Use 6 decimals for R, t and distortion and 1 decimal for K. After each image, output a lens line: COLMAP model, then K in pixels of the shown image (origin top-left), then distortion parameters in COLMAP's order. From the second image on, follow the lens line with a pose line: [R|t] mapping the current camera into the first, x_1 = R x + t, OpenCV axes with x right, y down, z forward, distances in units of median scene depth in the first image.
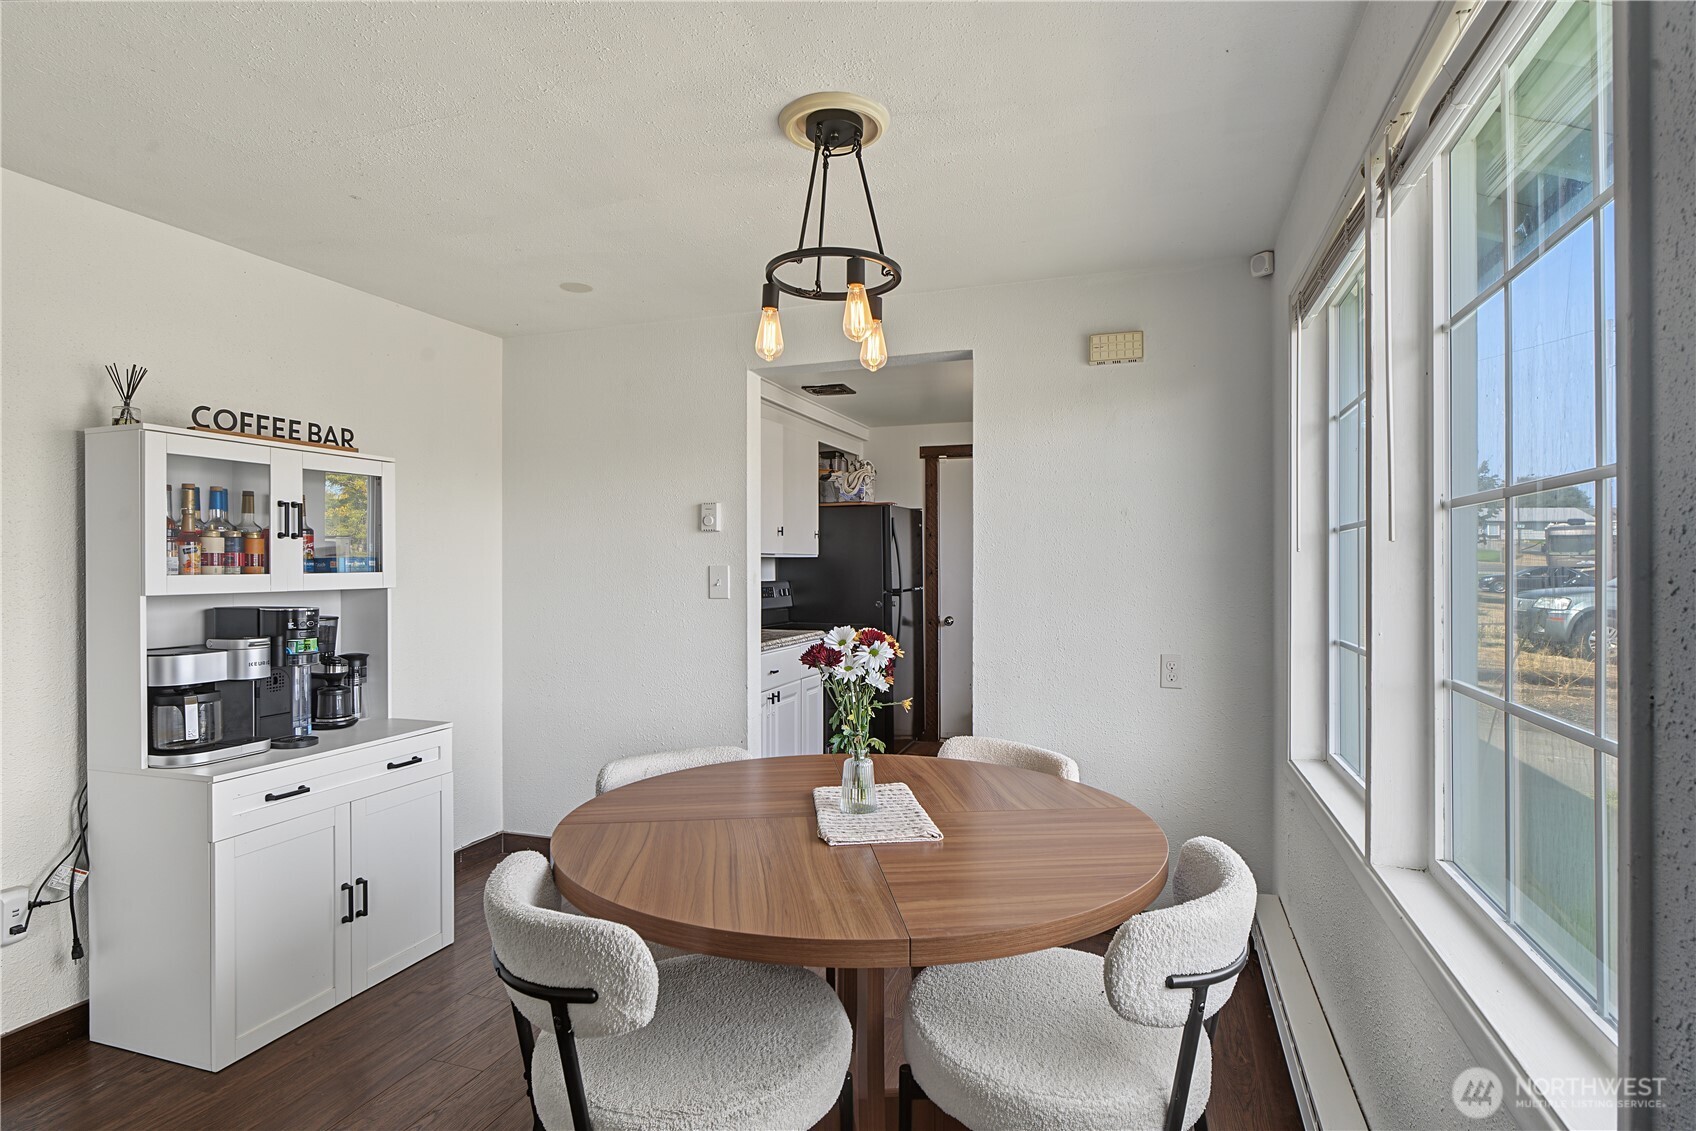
lens RADIAL K [[865.9, 0, 848.0], [0, 865.9, 565.5], [0, 0, 1]] dist [-0.003112, -0.000243]
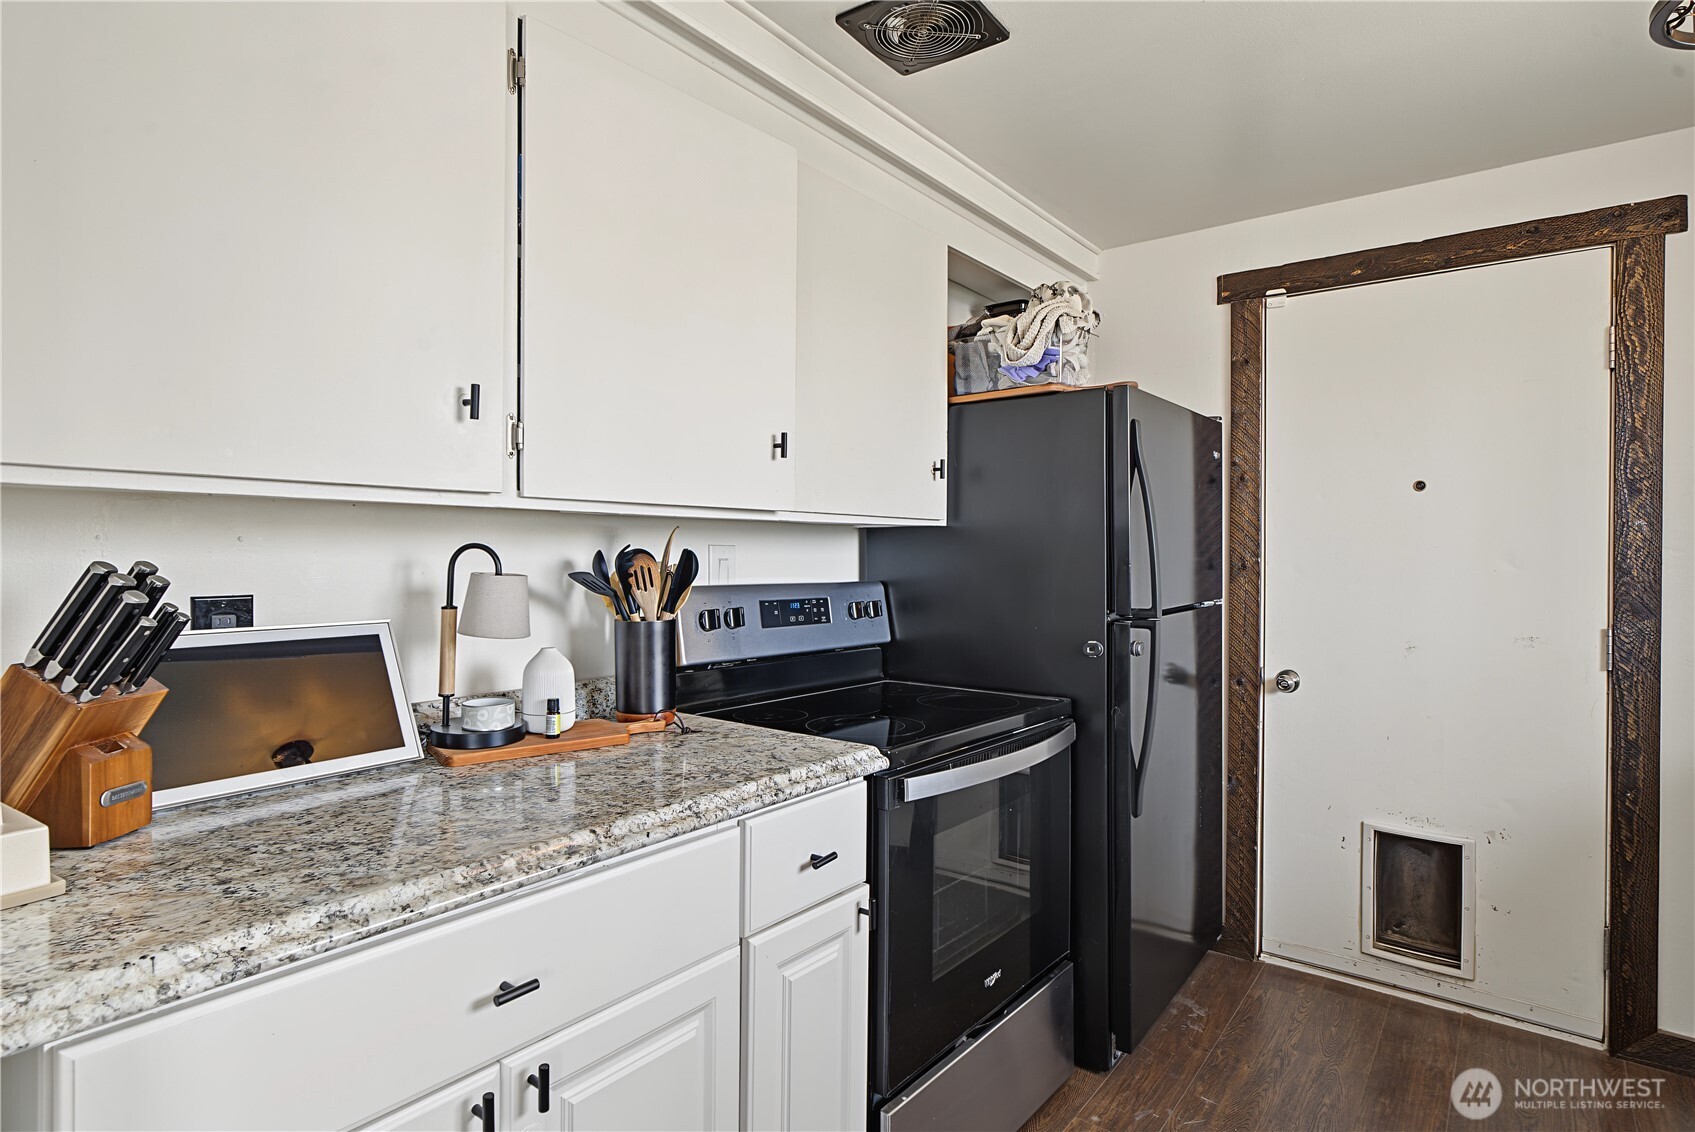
lens RADIAL K [[865.4, 0, 847.5], [0, 865.4, 566.0], [0, 0, 1]] dist [-0.003112, -0.000243]
pose [[0.946062, 0.010412, -0.323817, 0.054235], [-0.006058, 0.999877, 0.014450, 0.003686], [0.323928, -0.011708, 0.946009, 0.584095]]
